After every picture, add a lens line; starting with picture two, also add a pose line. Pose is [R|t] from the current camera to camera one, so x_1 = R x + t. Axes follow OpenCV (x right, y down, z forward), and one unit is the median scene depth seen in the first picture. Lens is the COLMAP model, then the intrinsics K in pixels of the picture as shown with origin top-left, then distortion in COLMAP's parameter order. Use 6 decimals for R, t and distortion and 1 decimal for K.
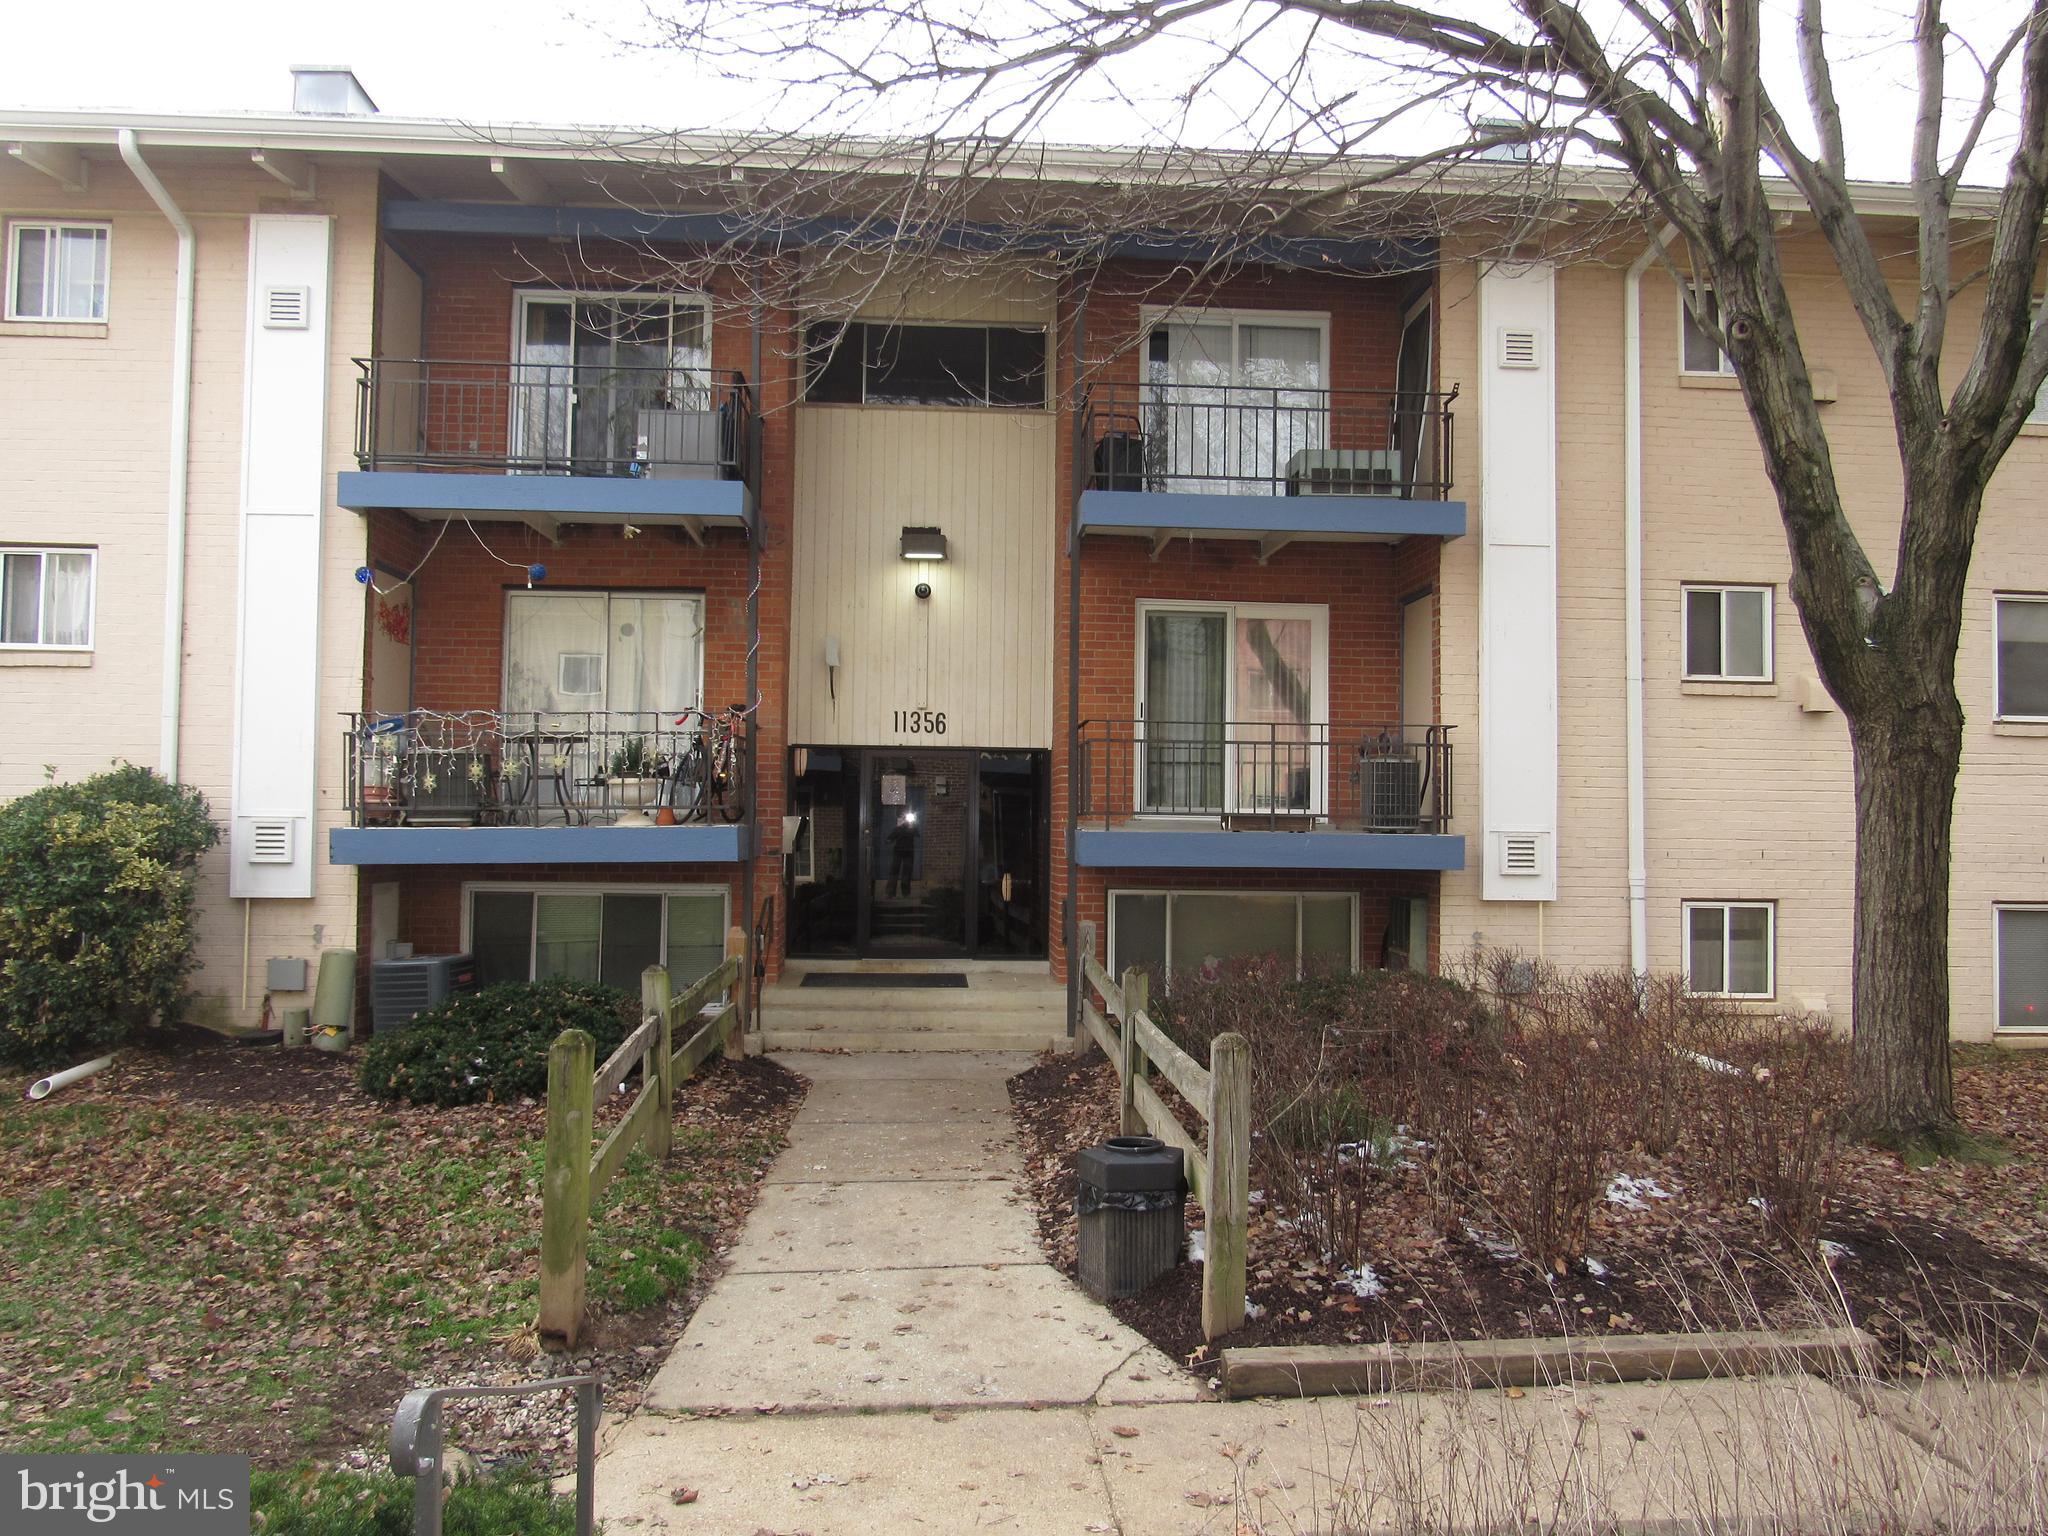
lens RADIAL K [[1486.1, 0, 1024.0], [0, 1486.1, 773.6], [0, 0, 1]] dist [-0.021244, 0.009473]
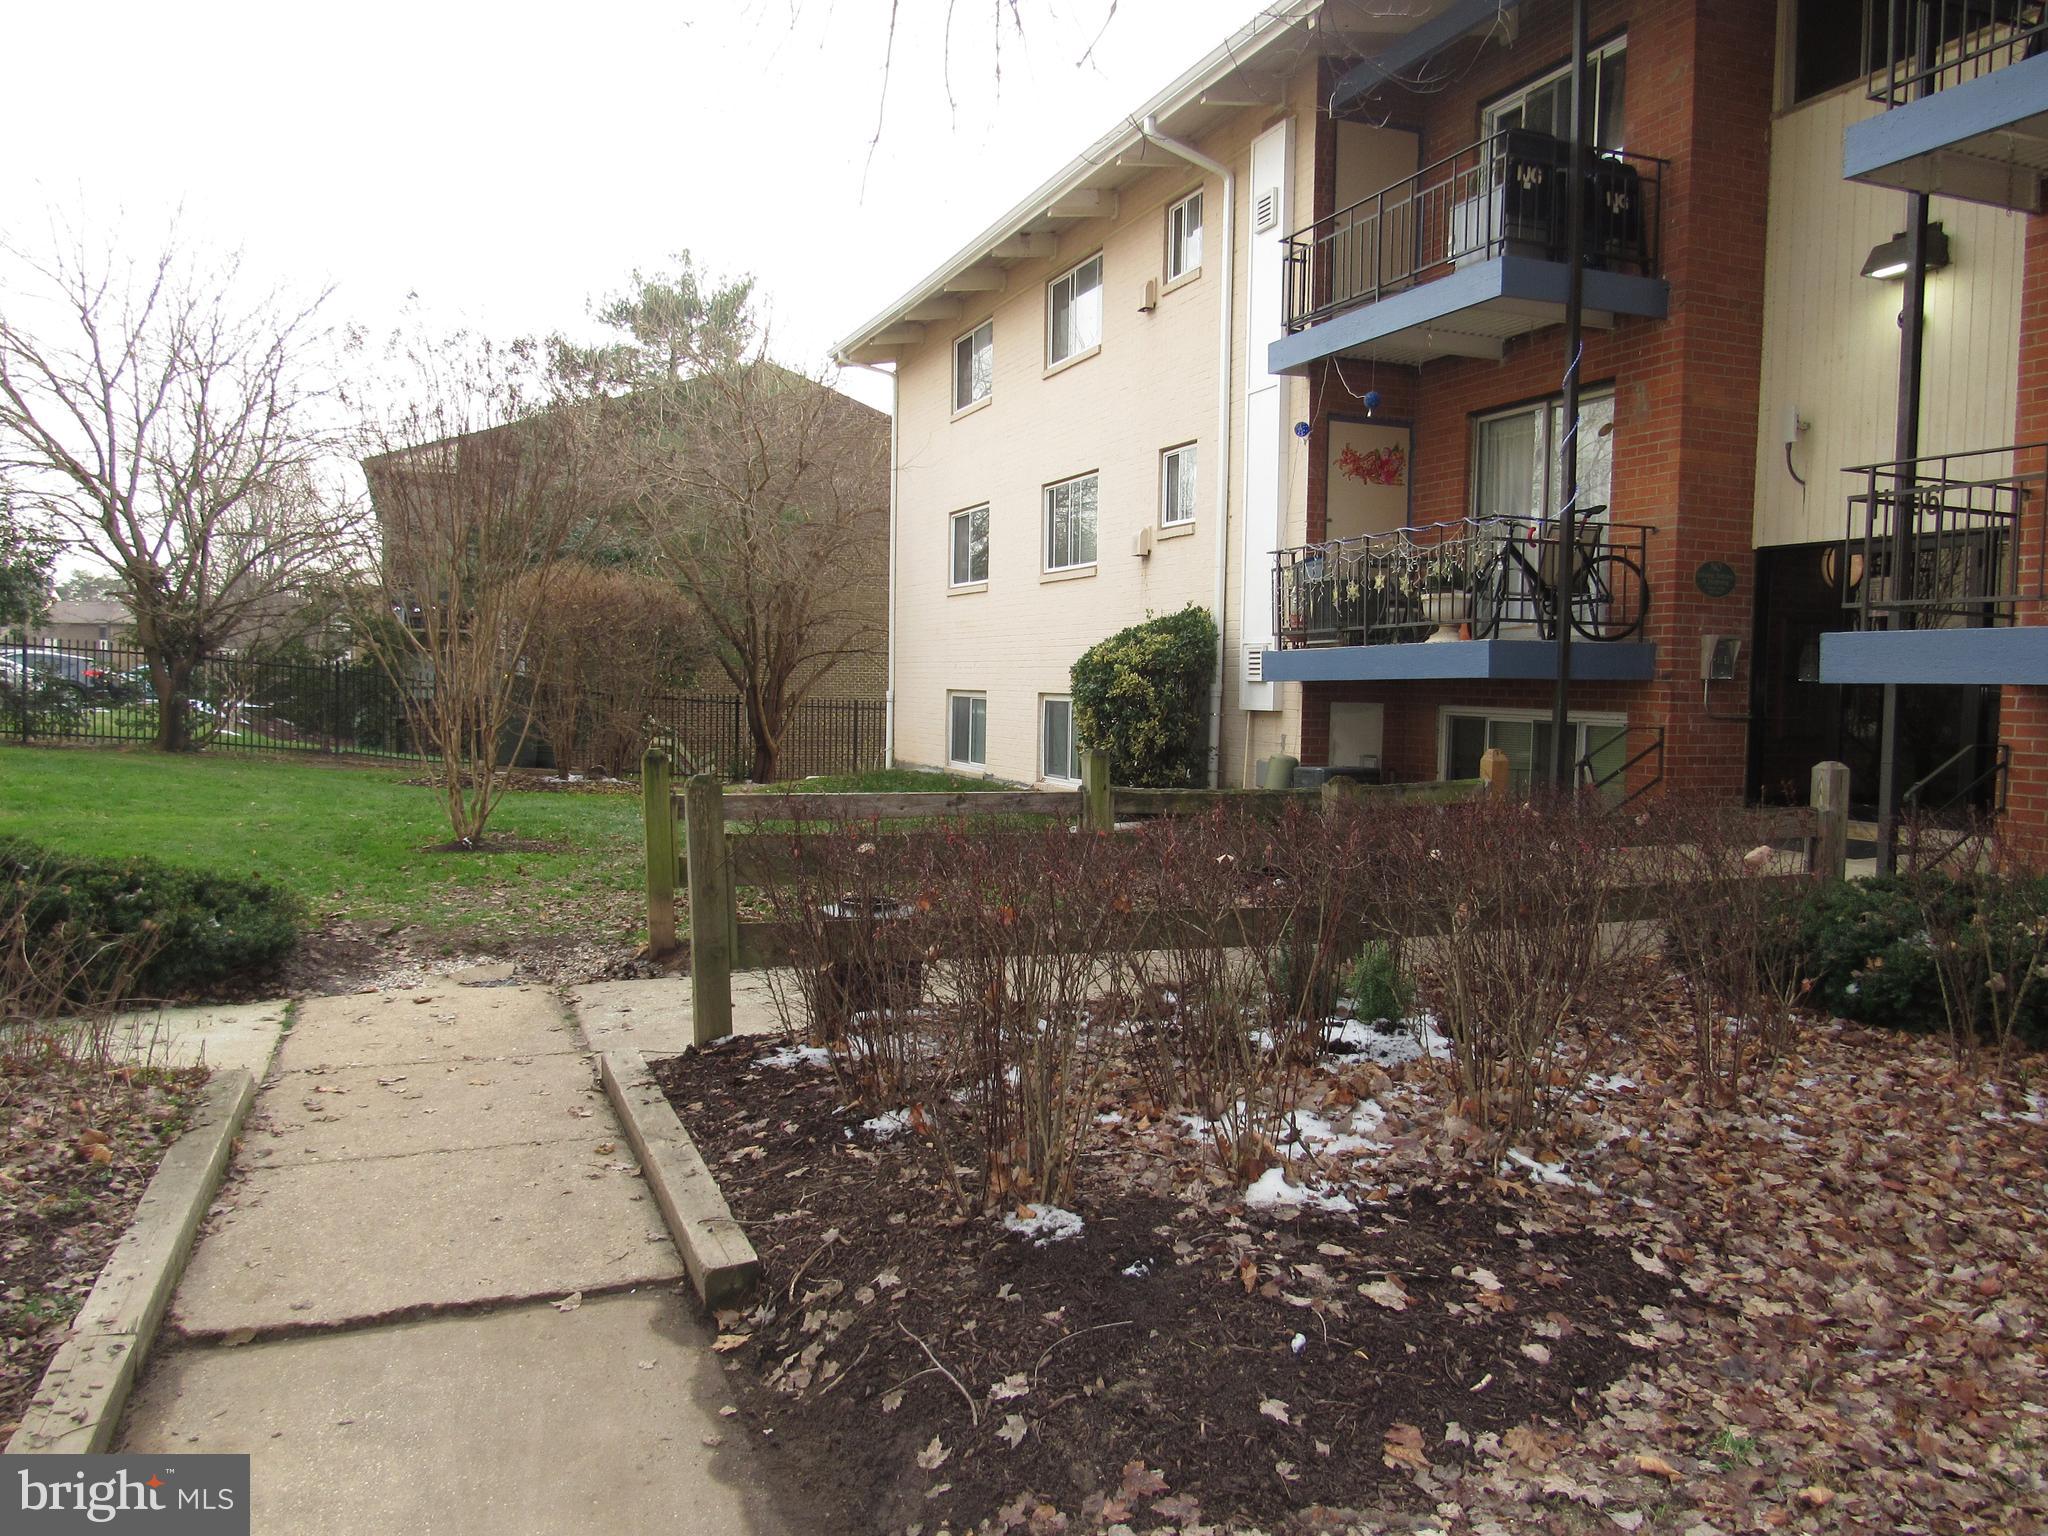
lens RADIAL K [[1486.1, 0, 1023.2], [0, 1486.1, 763.6], [0, 0, 1]] dist [-0.021244, 0.009473]
pose [[0.302645, 0.049239, -0.951831, 0.591485], [0.013617, 0.998339, 0.055975, 0.056496], [0.953006, -0.029902, 0.301472, 0.444966]]
